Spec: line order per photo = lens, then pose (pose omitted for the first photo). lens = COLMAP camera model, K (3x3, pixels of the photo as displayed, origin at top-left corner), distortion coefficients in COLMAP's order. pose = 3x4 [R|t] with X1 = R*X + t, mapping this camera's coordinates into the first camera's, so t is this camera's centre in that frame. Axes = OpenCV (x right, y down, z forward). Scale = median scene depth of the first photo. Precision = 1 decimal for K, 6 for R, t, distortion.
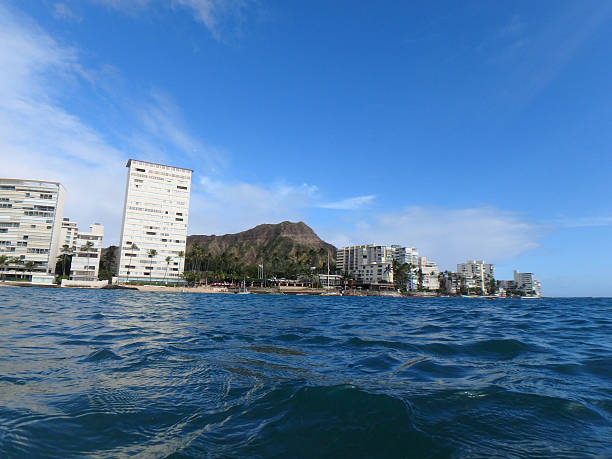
lens RADIAL K [[387.9, 0, 304.9], [0, 387.9, 209.4], [0, 0, 1]] dist [-0.072376, 0.001752]
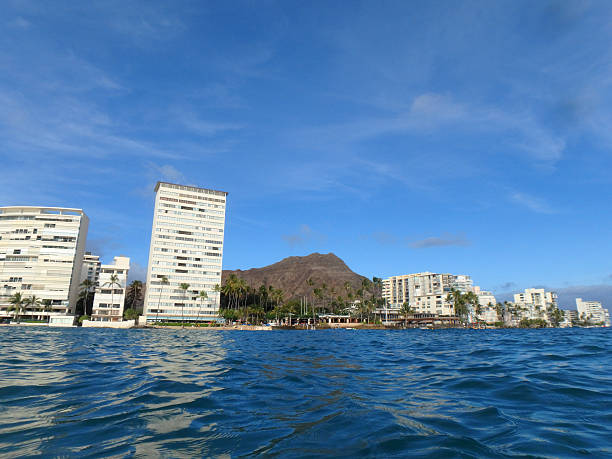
lens RADIAL K [[405.1, 0, 304.1], [0, 405.1, 208.8], [0, 0, 1]] dist [-0.061535, -0.001764]
pose [[0.997207, -0.036578, -0.065115, -0.052530], [0.031280, 0.996255, -0.080606, 0.015543], [0.067819, 0.078344, 0.994617, 0.081777]]
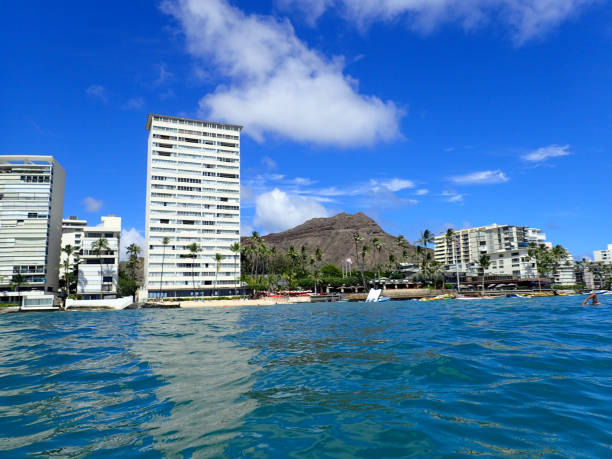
lens RADIAL K [[459.1, 0, 306.0], [0, 459.1, 229.5], [0, 0, 1]] dist [-0.003994, -0.000174]
pose [[0.991151, -0.066275, -0.115011, -0.095685], [0.073019, 0.995788, 0.055446, 0.039999], [0.110852, -0.063353, 0.991816, 0.198798]]
